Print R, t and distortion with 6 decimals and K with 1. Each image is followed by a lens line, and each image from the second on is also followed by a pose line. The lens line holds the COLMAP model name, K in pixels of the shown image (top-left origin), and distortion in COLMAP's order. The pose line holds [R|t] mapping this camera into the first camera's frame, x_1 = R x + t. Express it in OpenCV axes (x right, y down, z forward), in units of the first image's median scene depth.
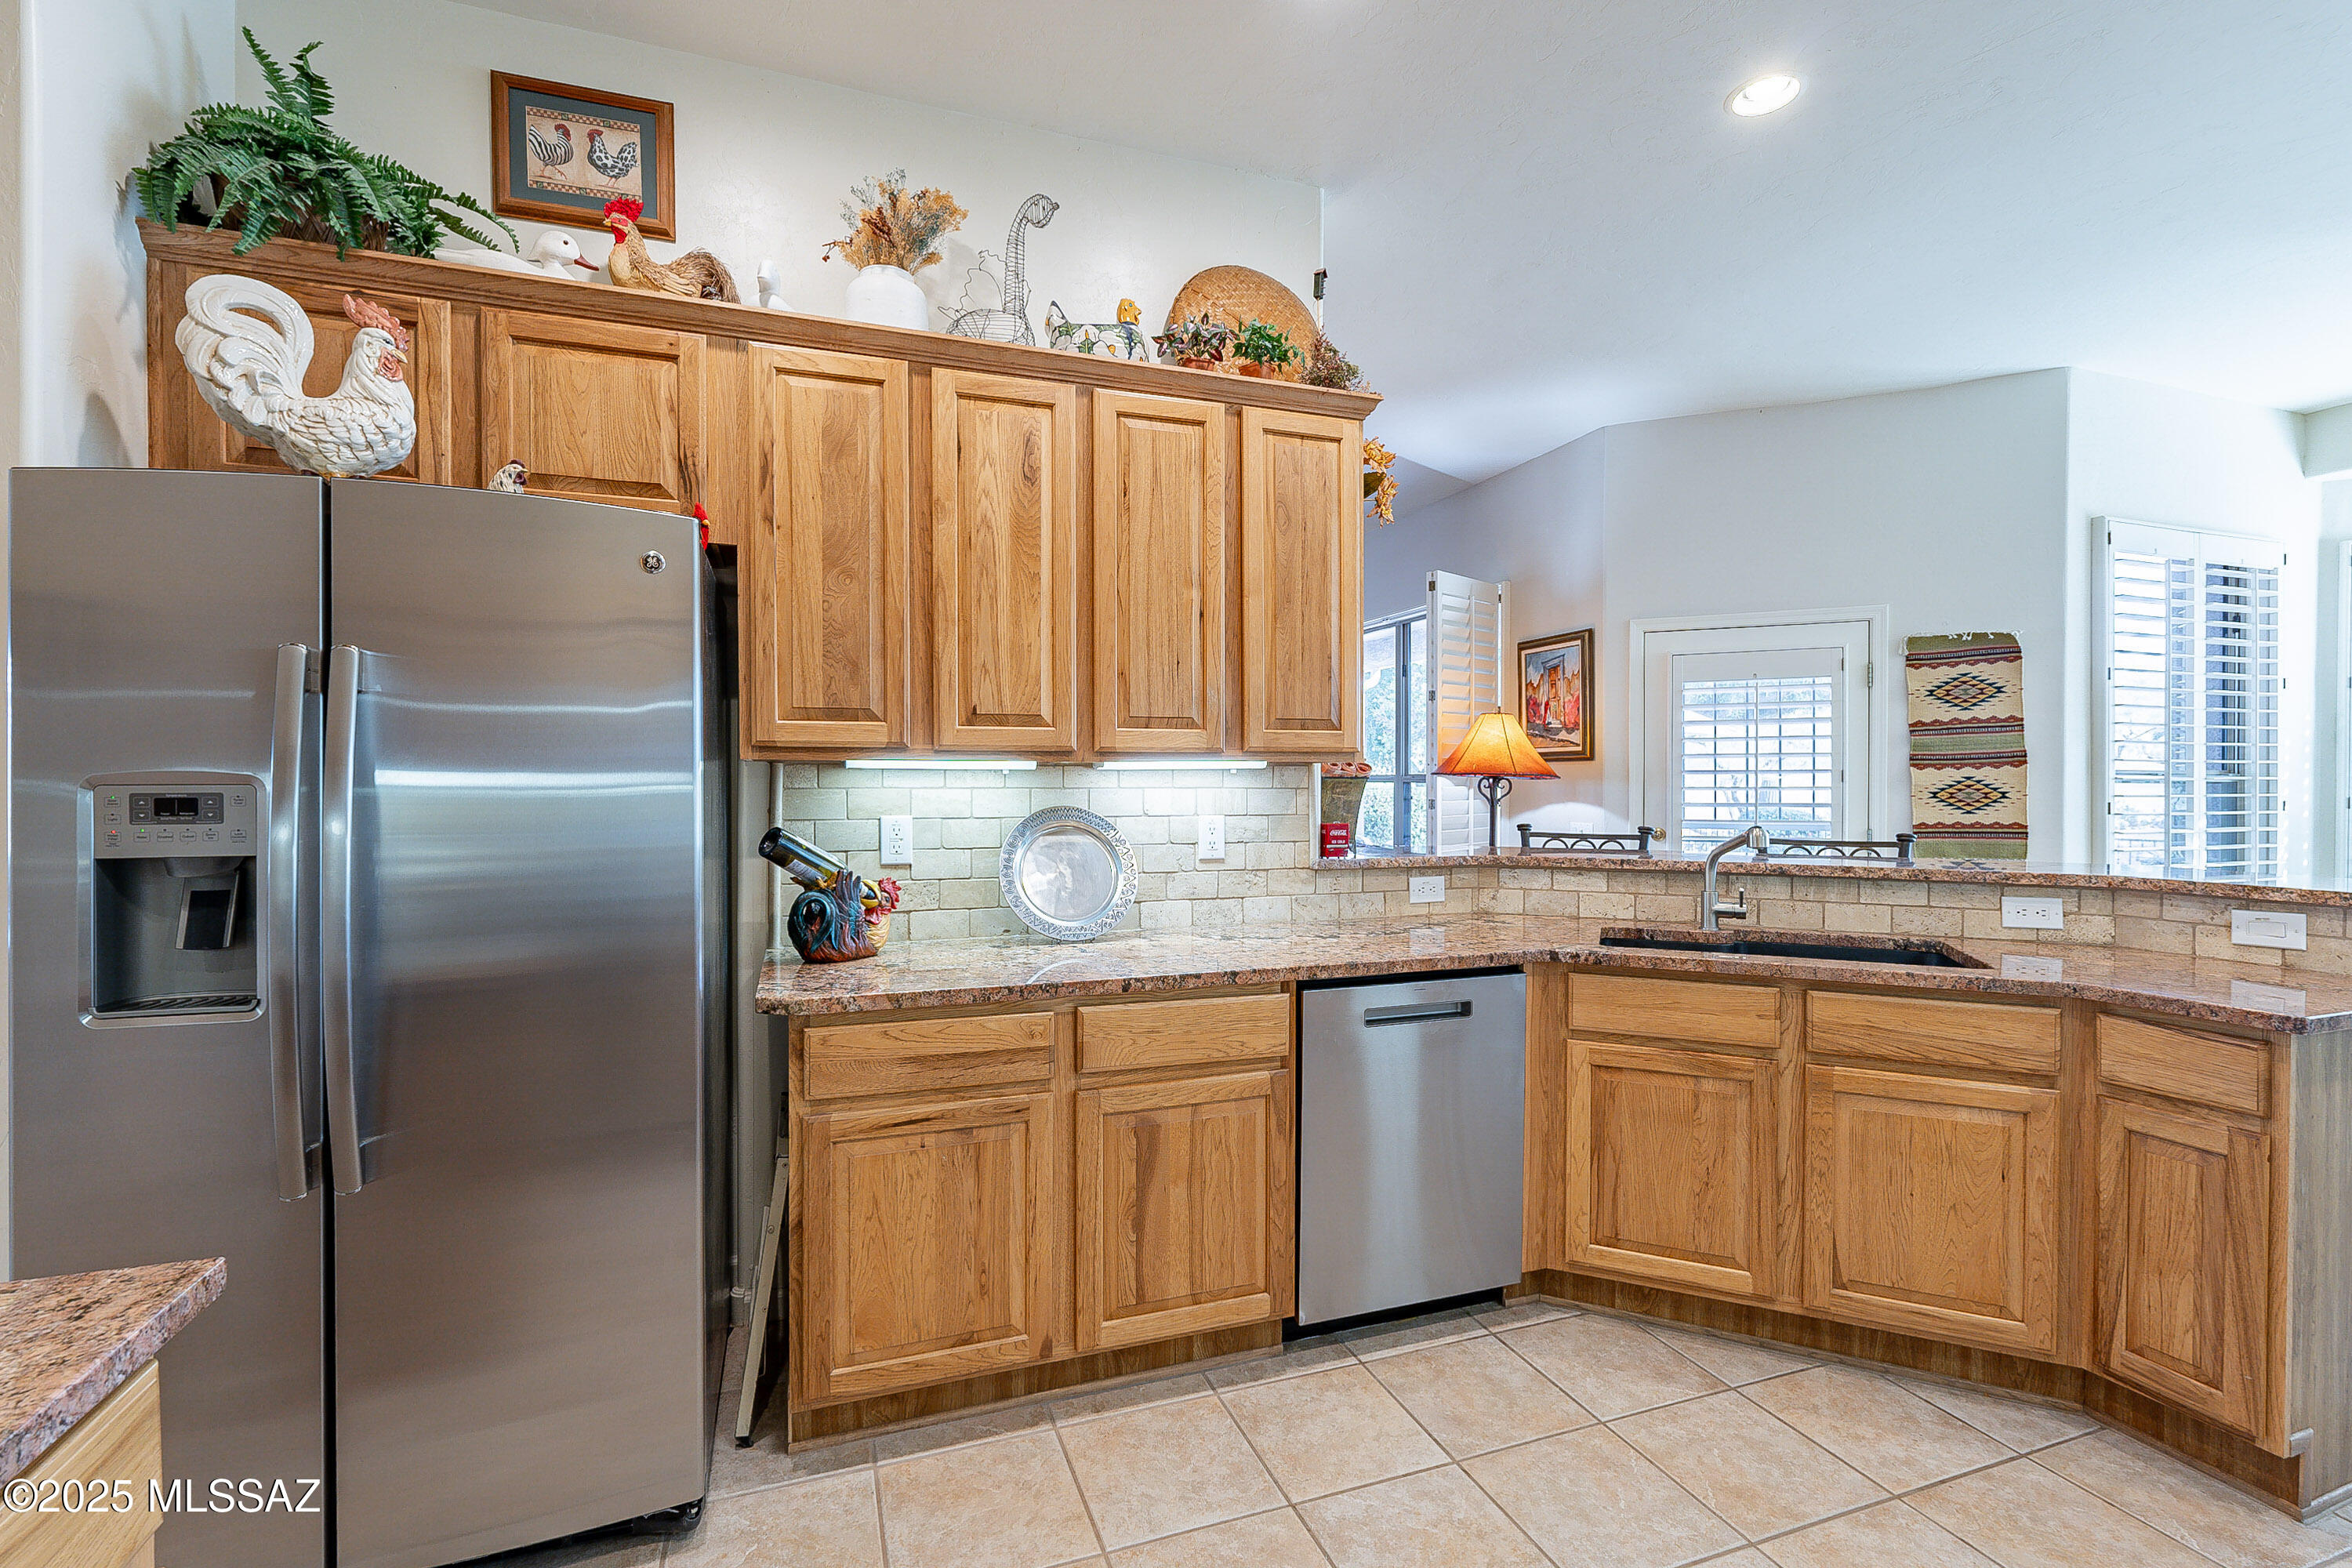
lens RADIAL K [[1035.4, 0, 1168.4], [0, 1035.4, 795.7], [0, 0, 1]] dist [-0.005388, 0.000543]
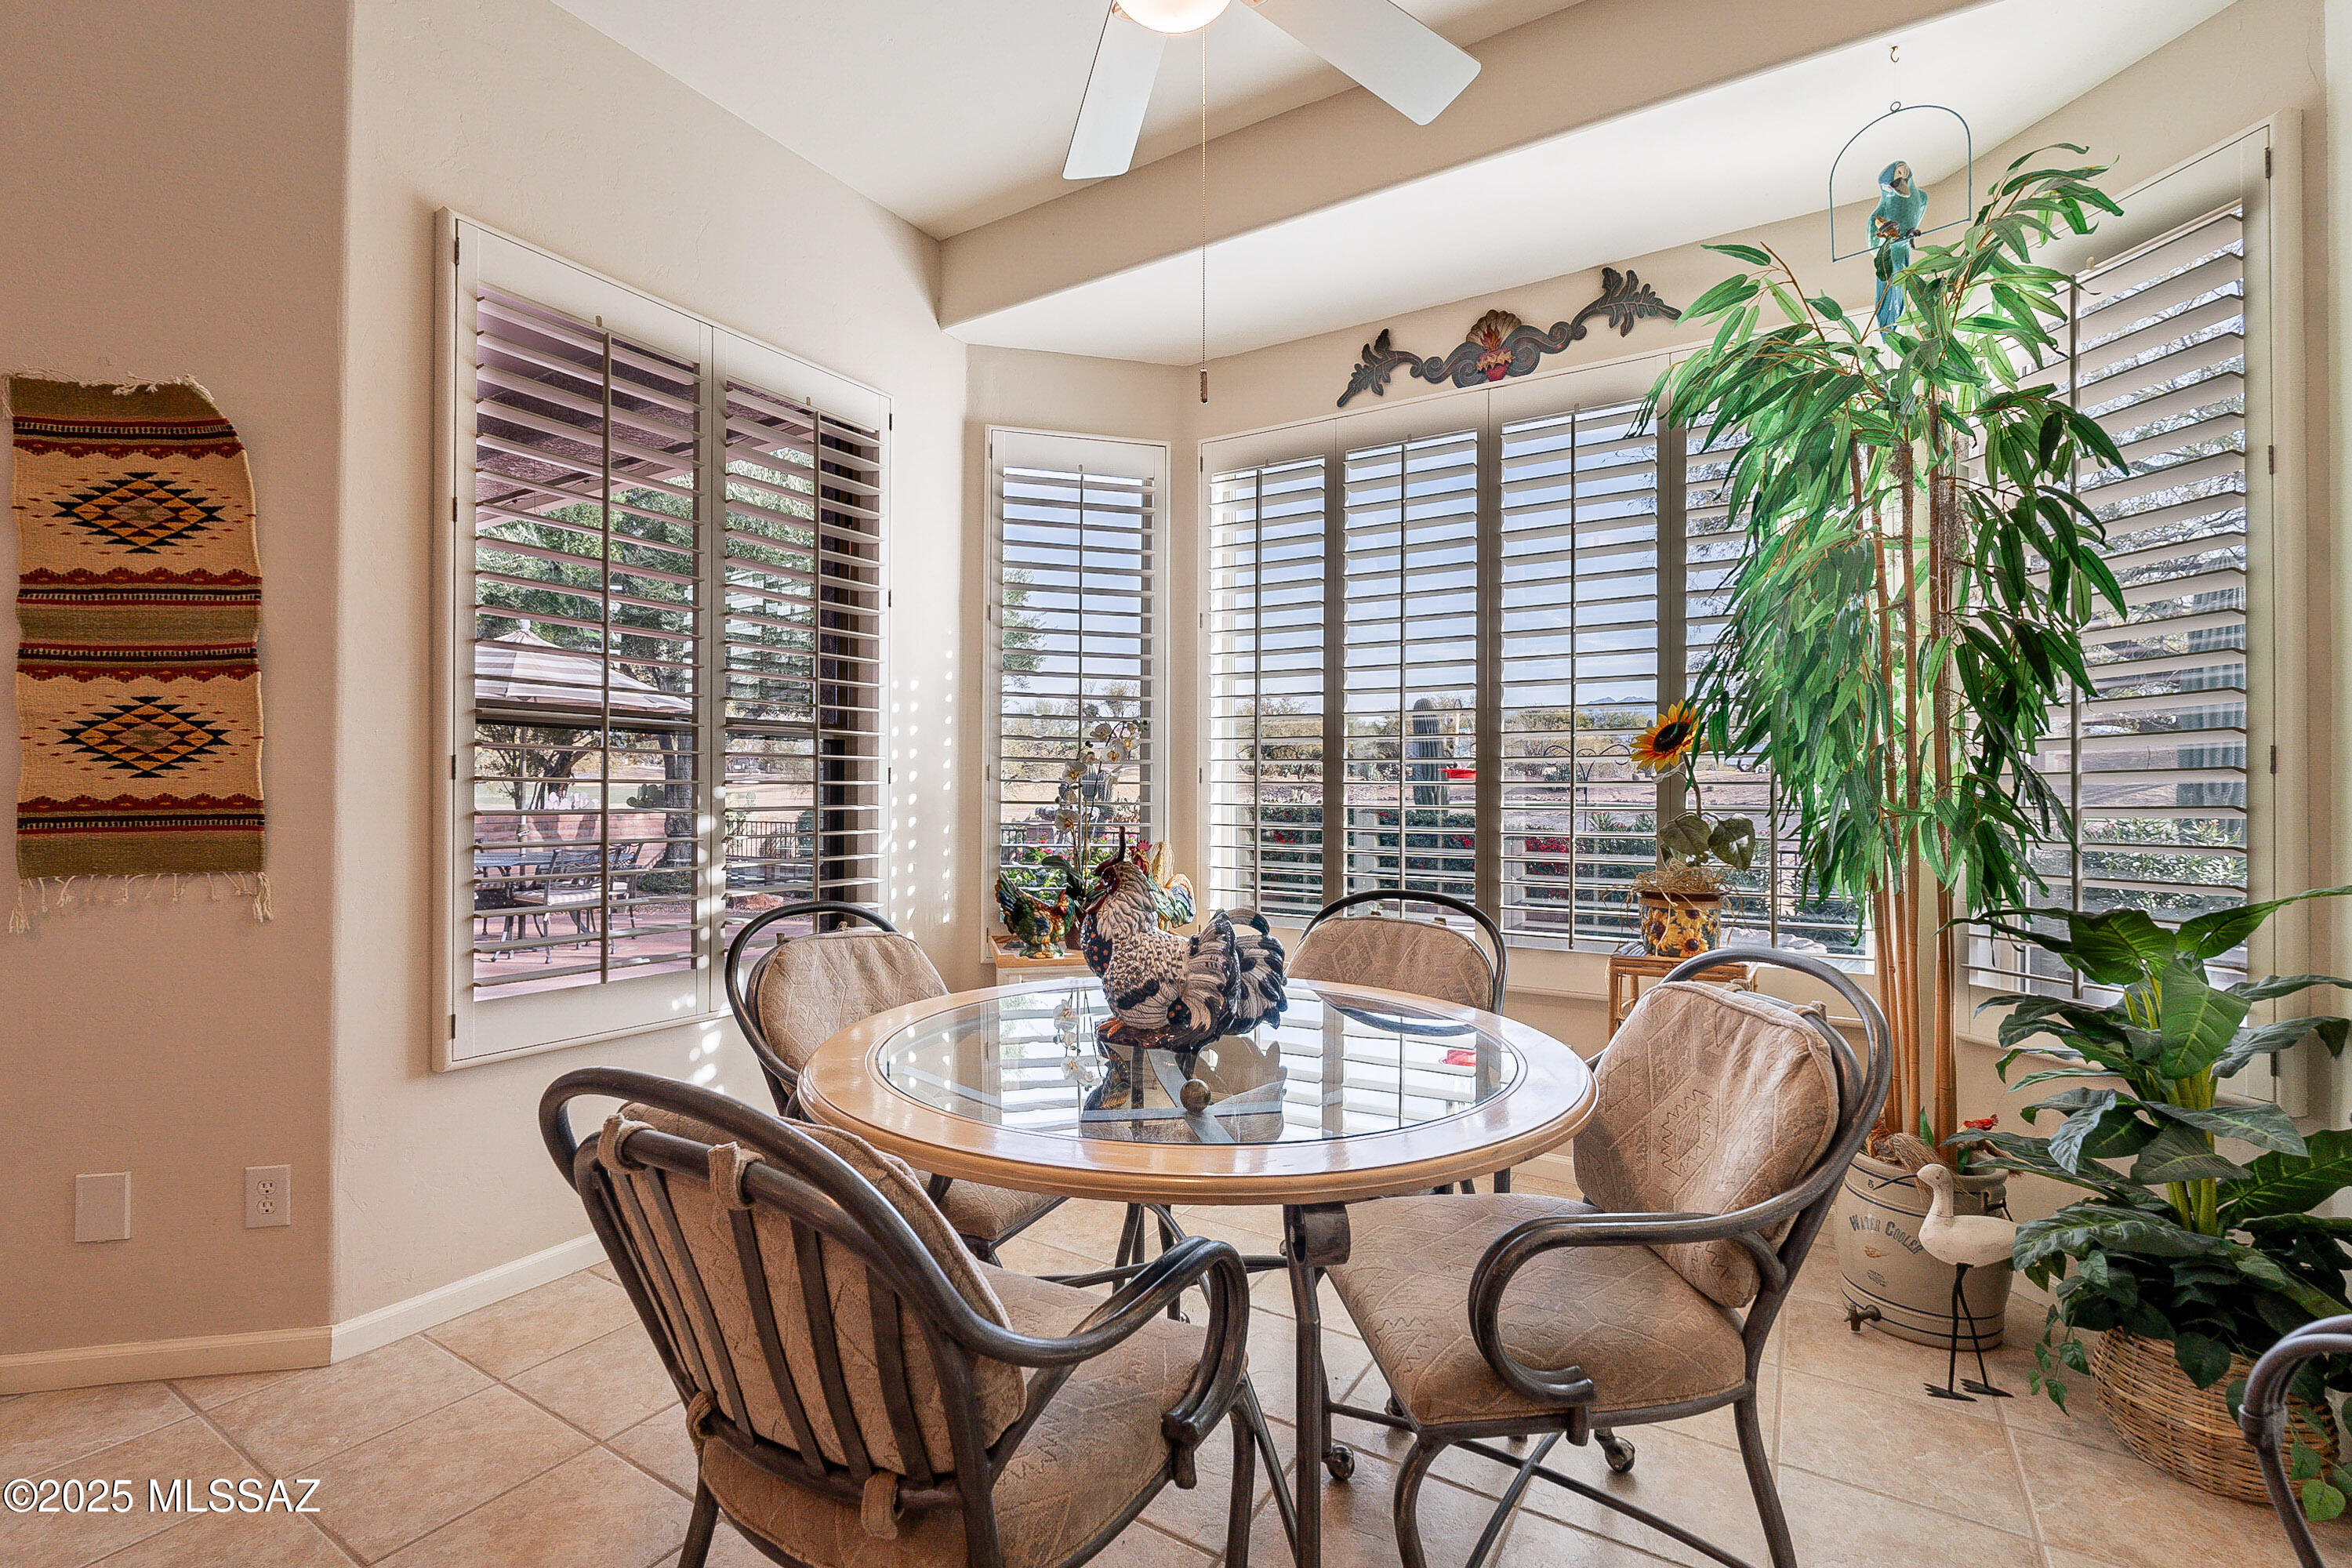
lens RADIAL K [[1035.4, 0, 1174.7], [0, 1035.4, 778.3], [0, 0, 1]] dist [-0.005388, 0.000543]
pose [[0.774797, 0.005627, 0.632185, 0.839230], [0.002364, 0.999928, -0.011796, 0.024385], [-0.632205, 0.010634, 0.774728, 0.352344]]
